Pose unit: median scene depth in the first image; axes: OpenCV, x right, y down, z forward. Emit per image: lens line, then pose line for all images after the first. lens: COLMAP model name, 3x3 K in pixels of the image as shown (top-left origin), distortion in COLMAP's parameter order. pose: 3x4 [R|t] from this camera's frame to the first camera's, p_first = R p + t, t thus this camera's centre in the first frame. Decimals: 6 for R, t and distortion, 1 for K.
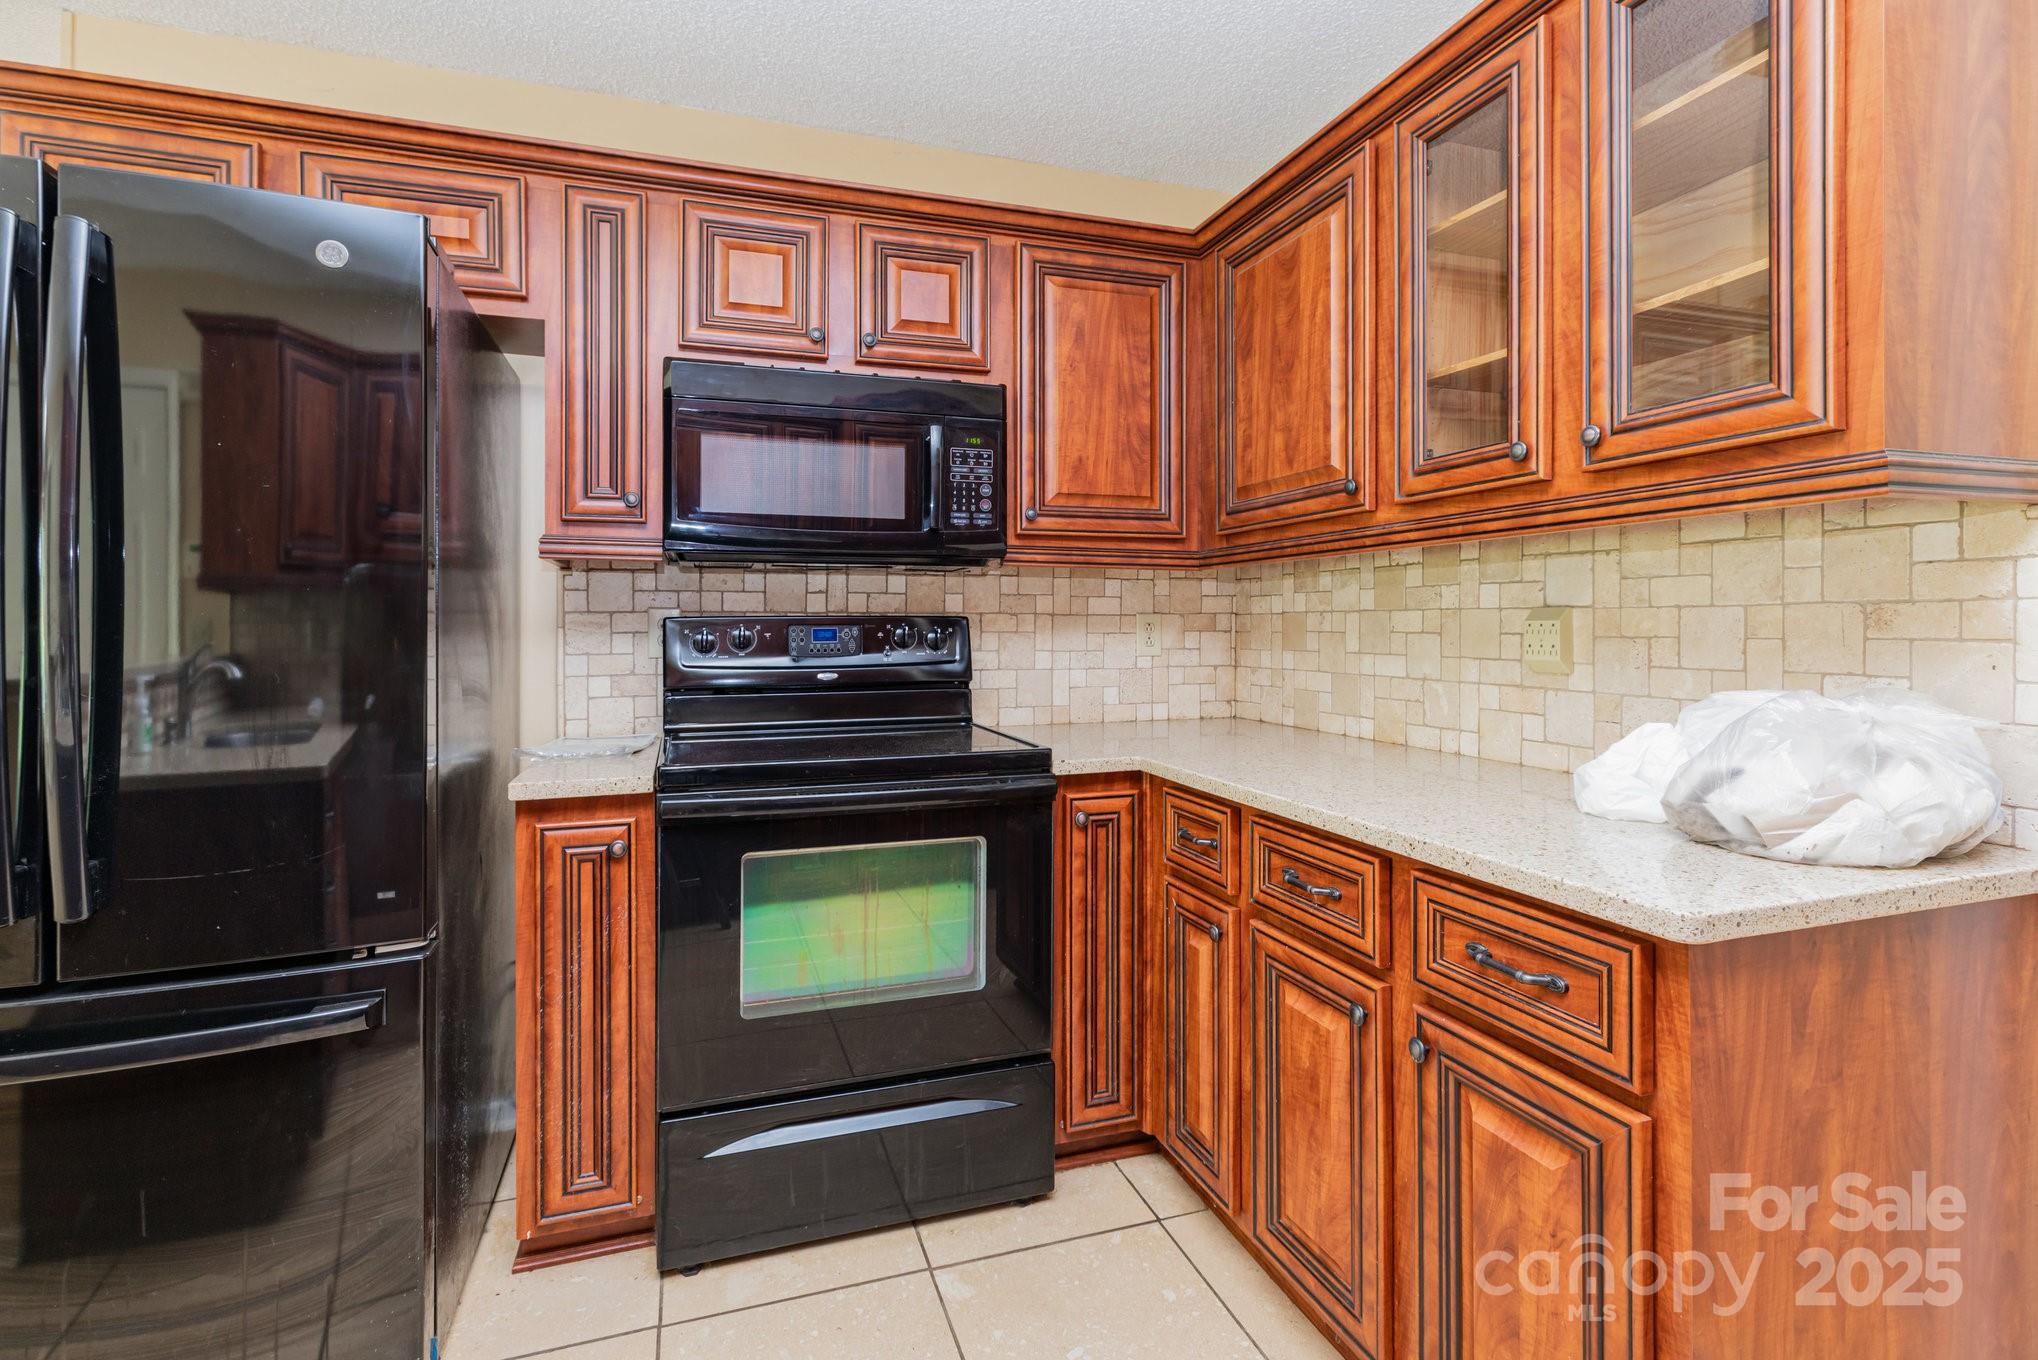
lens RADIAL K [[942.2, 0, 1016.3], [0, 942.2, 625.6], [0, 0, 1]] dist [0.000360, 0.000401]
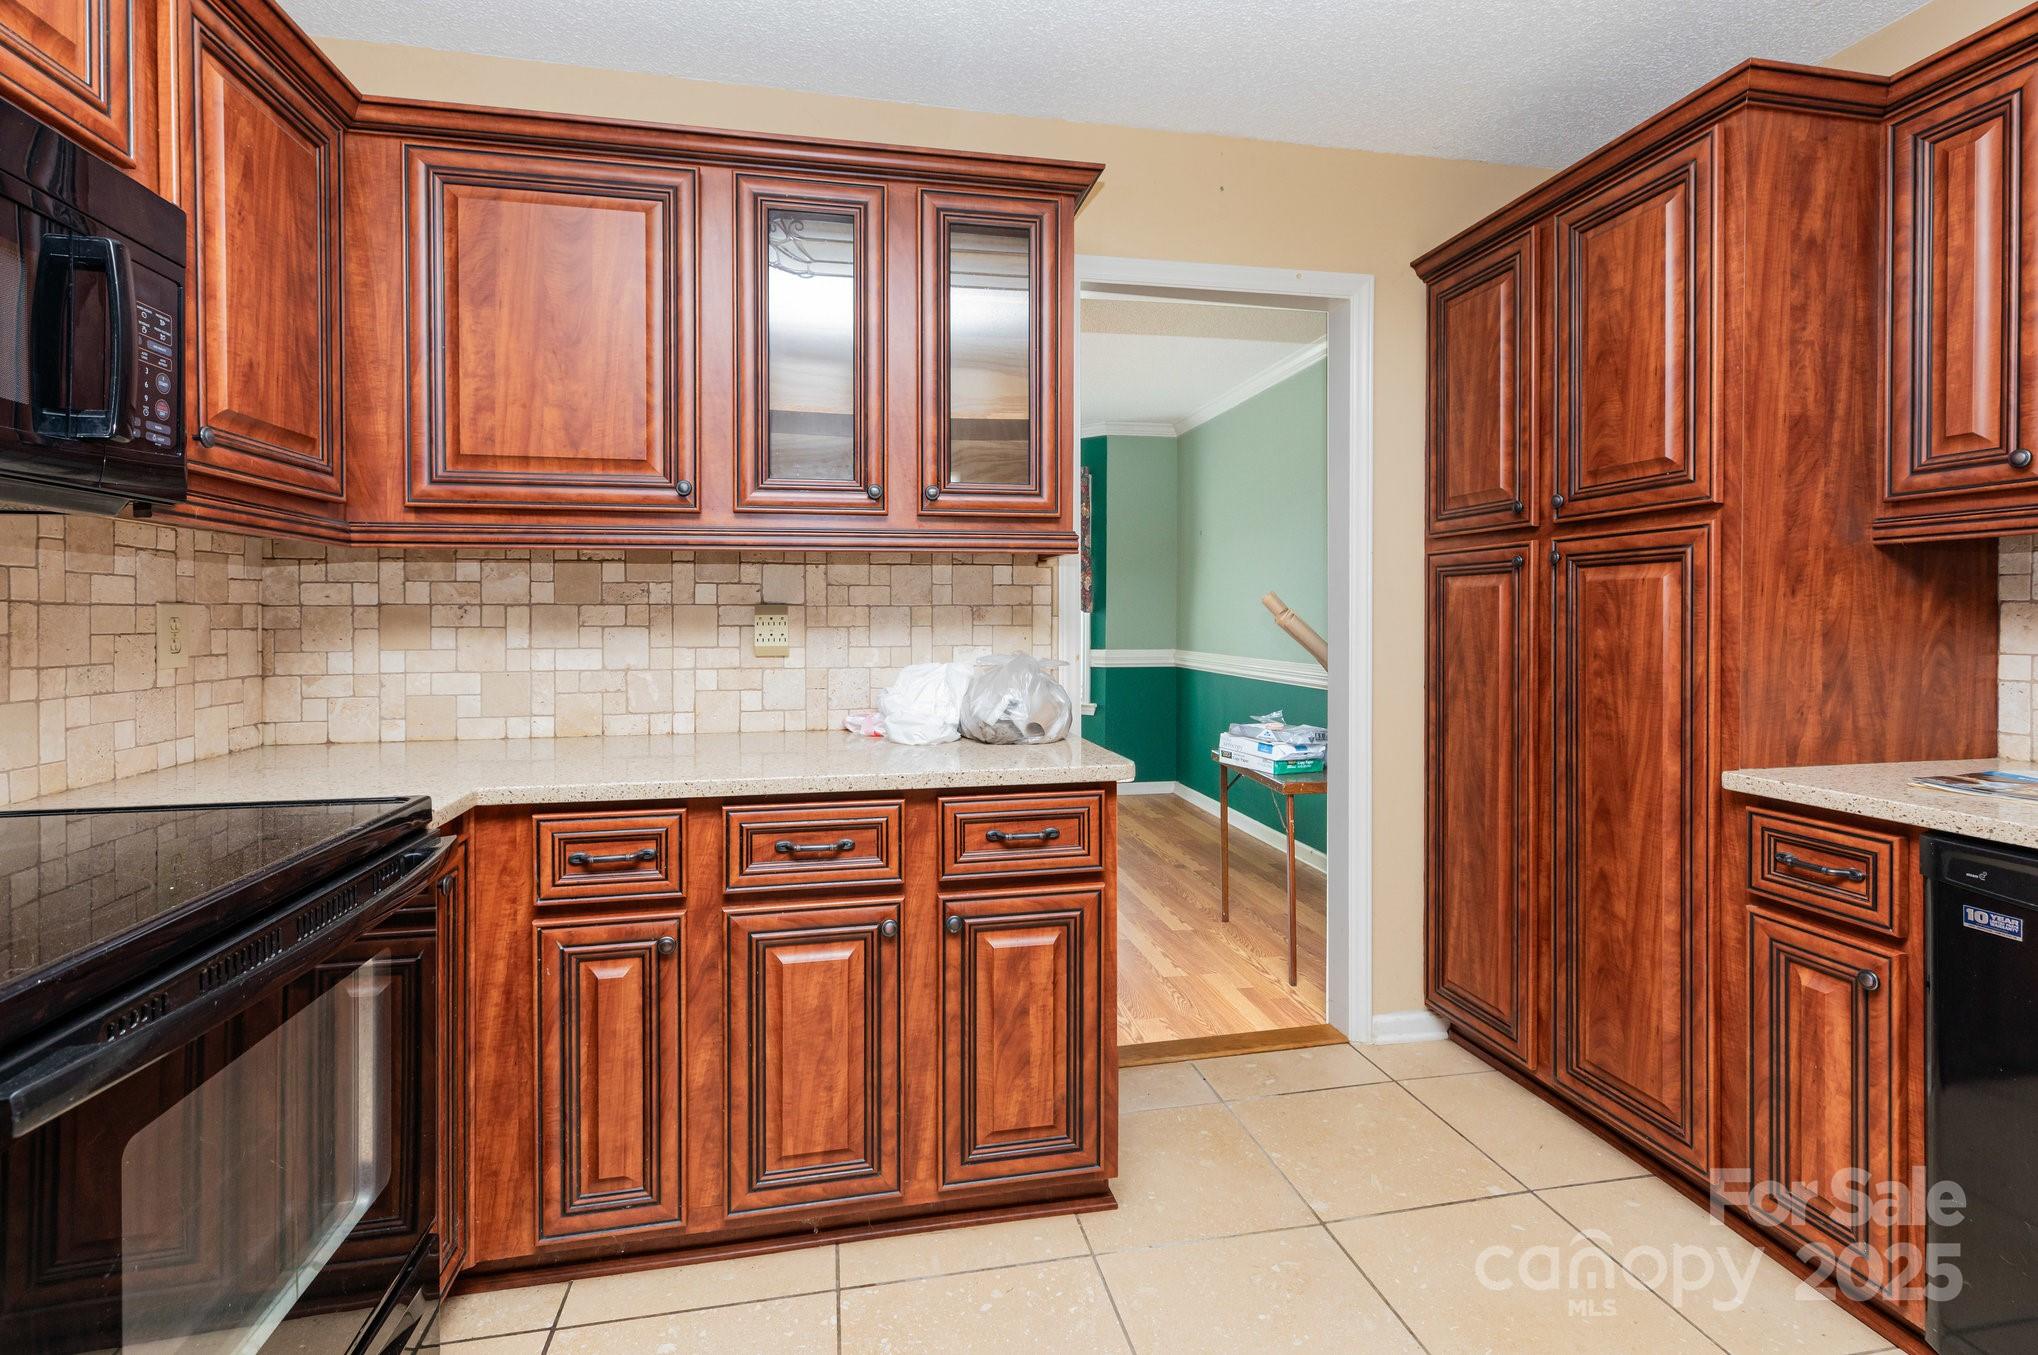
lens RADIAL K [[907.1, 0, 1017.1], [0, 907.1, 627.6], [0, 0, 1]] dist [0.001300, -0.000032]
pose [[0.131367, -0.013012, 0.991248, -0.504946], [0.003681, 0.999913, 0.012638, -0.001947], [-0.991327, 0.001989, 0.131403, 0.417208]]
